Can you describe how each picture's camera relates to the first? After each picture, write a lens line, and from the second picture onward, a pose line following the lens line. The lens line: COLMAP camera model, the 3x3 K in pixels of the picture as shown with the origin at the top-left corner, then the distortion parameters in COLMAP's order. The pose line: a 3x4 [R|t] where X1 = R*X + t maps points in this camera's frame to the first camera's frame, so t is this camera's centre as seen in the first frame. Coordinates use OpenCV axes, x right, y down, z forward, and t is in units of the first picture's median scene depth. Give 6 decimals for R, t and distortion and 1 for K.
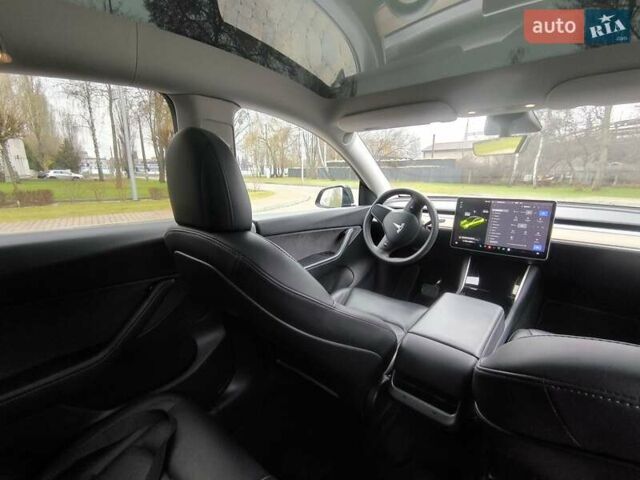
lens RADIAL K [[289.4, 0, 323.4], [0, 289.4, 238.9], [0, 0, 1]] dist [-0.016982, 0.010128]
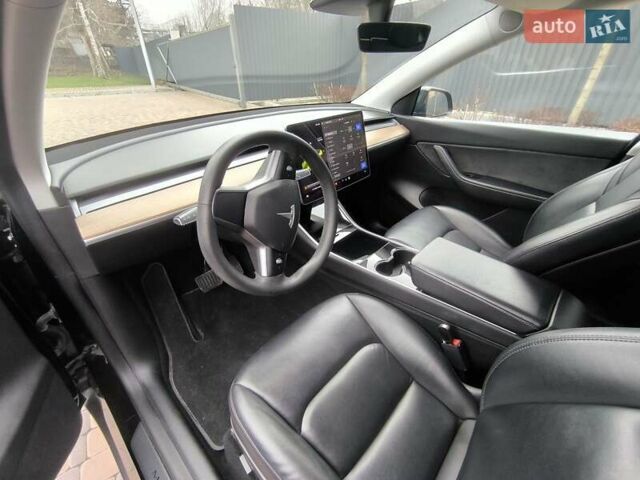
lens RADIAL K [[289.4, 0, 322.9], [0, 289.4, 240.9], [0, 0, 1]] dist [-0.016982, 0.010128]
pose [[0.062103, -0.535702, 0.842120, -0.167191], [0.223476, 0.829790, 0.511378, -0.243761], [-0.972729, 0.156435, 0.171249, 0.884883]]
